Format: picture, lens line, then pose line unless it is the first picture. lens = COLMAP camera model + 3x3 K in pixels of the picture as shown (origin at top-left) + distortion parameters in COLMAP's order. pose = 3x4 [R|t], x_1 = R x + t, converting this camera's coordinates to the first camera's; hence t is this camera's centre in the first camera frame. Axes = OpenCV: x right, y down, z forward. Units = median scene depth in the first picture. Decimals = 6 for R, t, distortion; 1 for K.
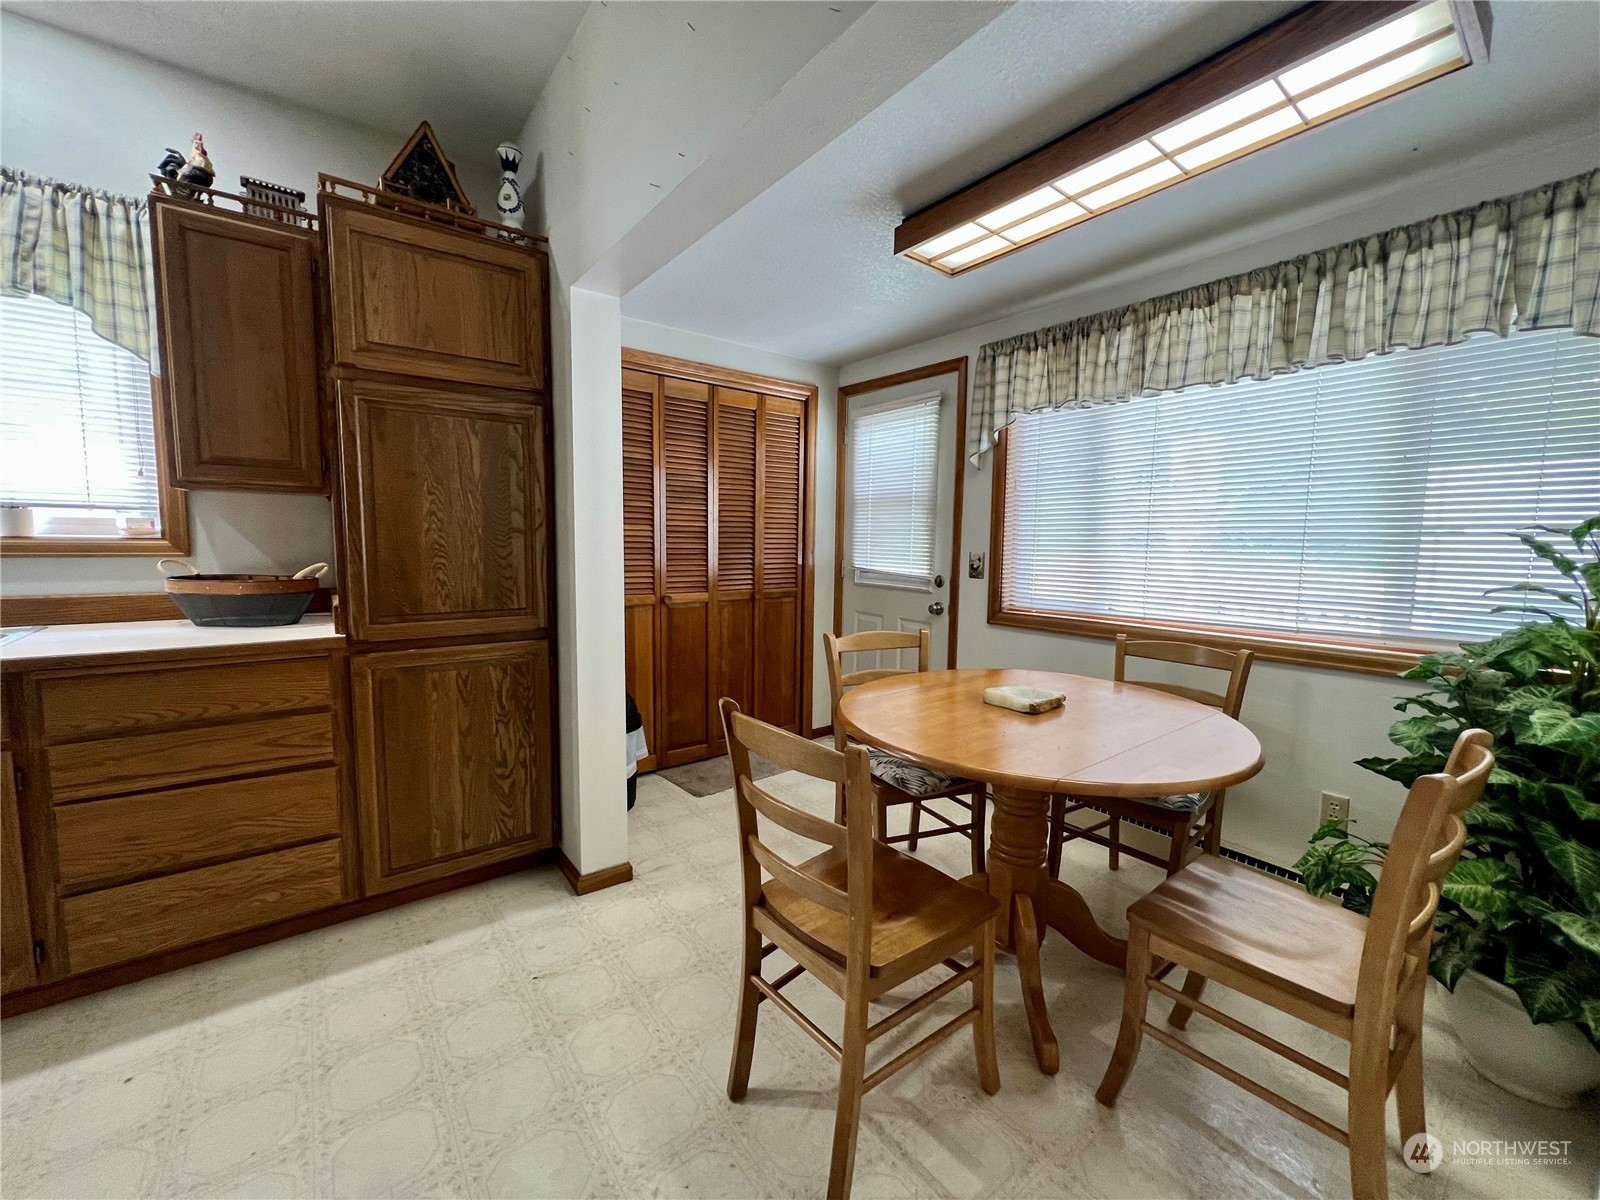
lens RADIAL K [[639.0, 0, 805.9], [0, 639.0, 598.3], [0, 0, 1]] dist [-0.001096, 0.000181]
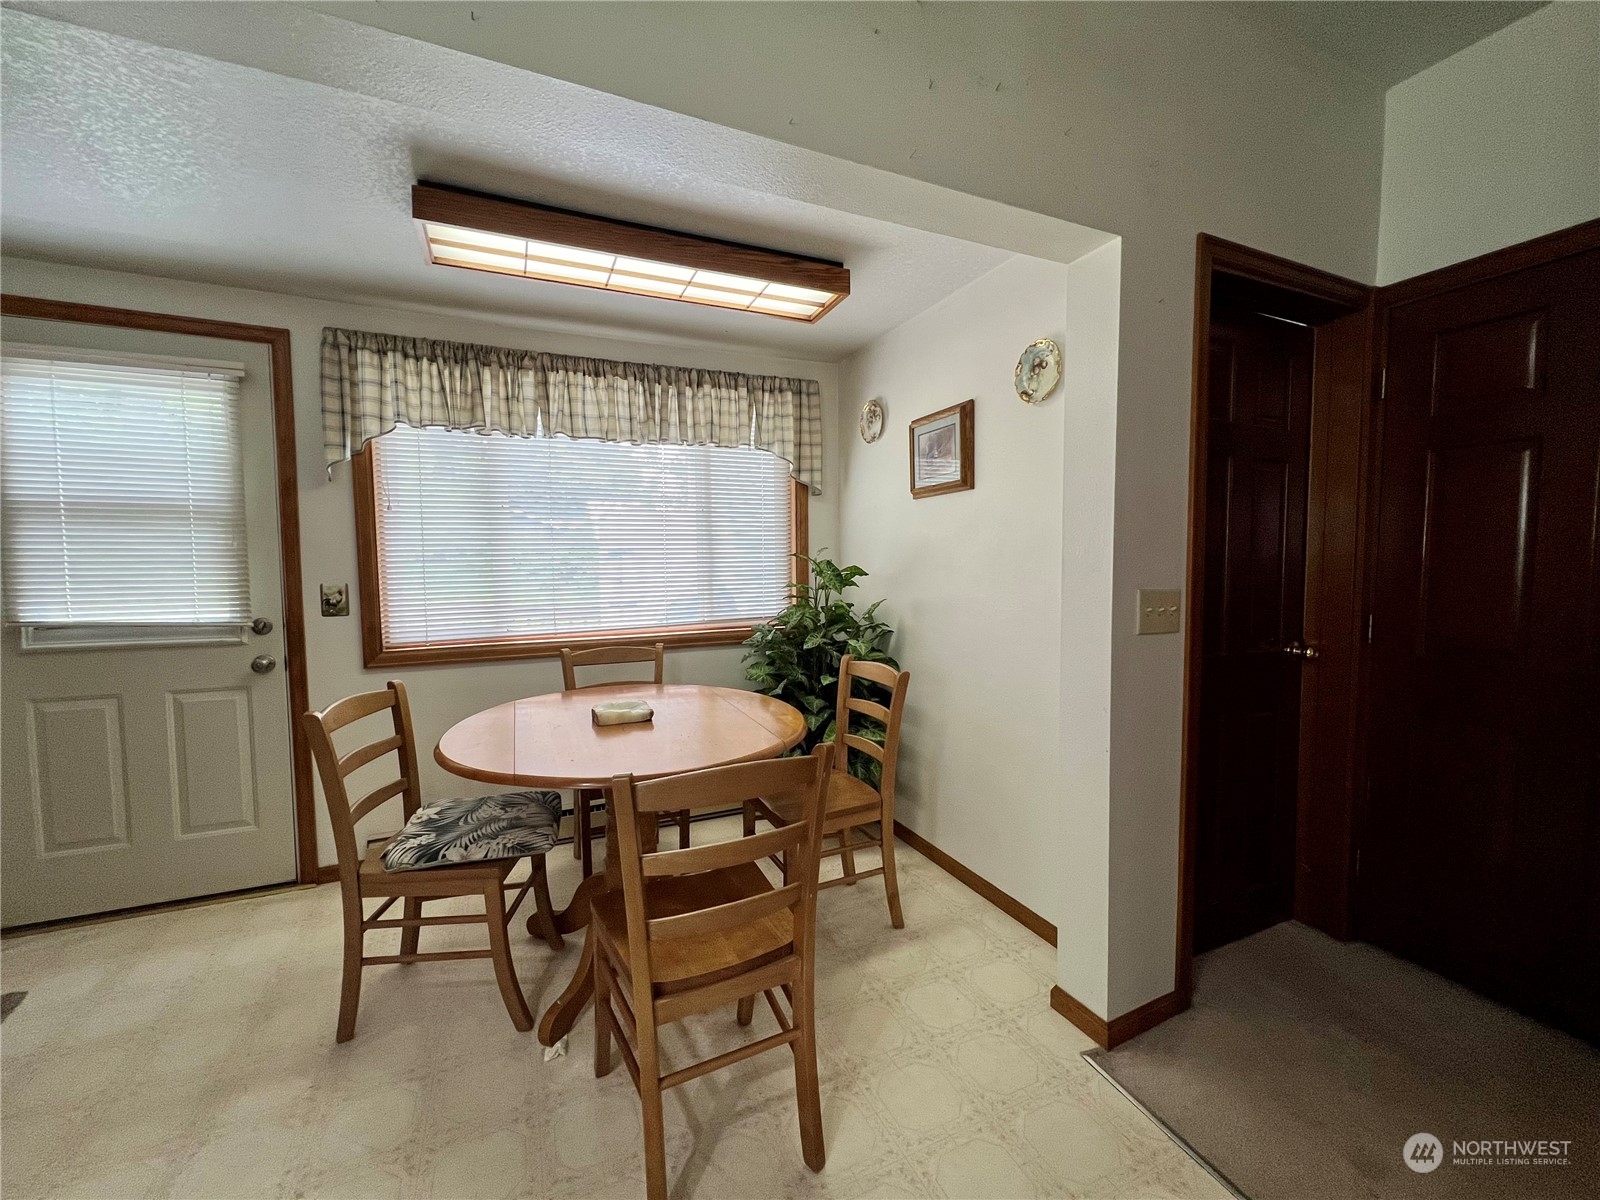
lens RADIAL K [[639.0, 0, 803.9], [0, 639.0, 598.2], [0, 0, 1]] dist [-0.001096, 0.000181]
pose [[0.232069, -0.073392, 0.969927, -0.562453], [0.101443, 0.993538, 0.050907, -0.053929], [-0.967395, 0.086579, 0.238015, 0.375197]]
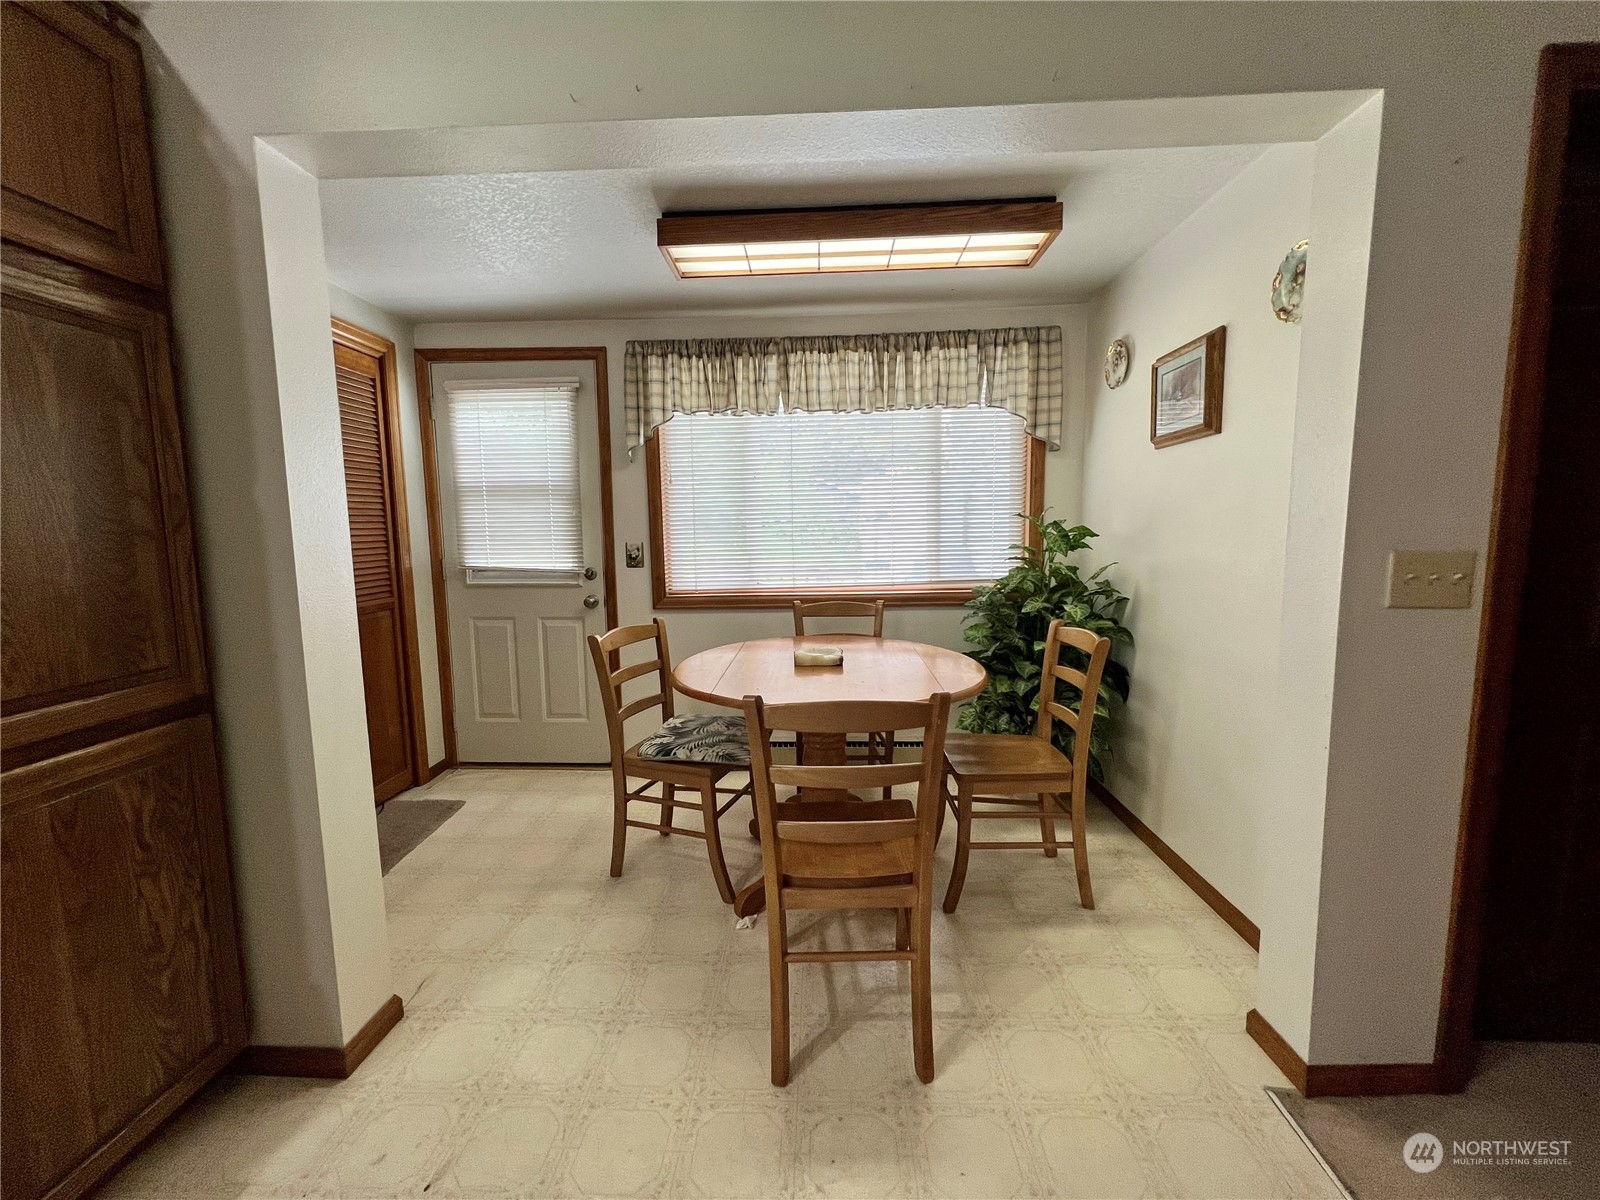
lens RADIAL K [[639.0, 0, 799.9], [0, 639.0, 597.2], [0, 0, 1]] dist [-0.001096, 0.000181]
pose [[0.638667, -0.104459, 0.762360, -0.542146], [0.094436, 0.993894, 0.057070, -0.027216], [-0.763667, 0.035545, 0.644632, 0.206493]]
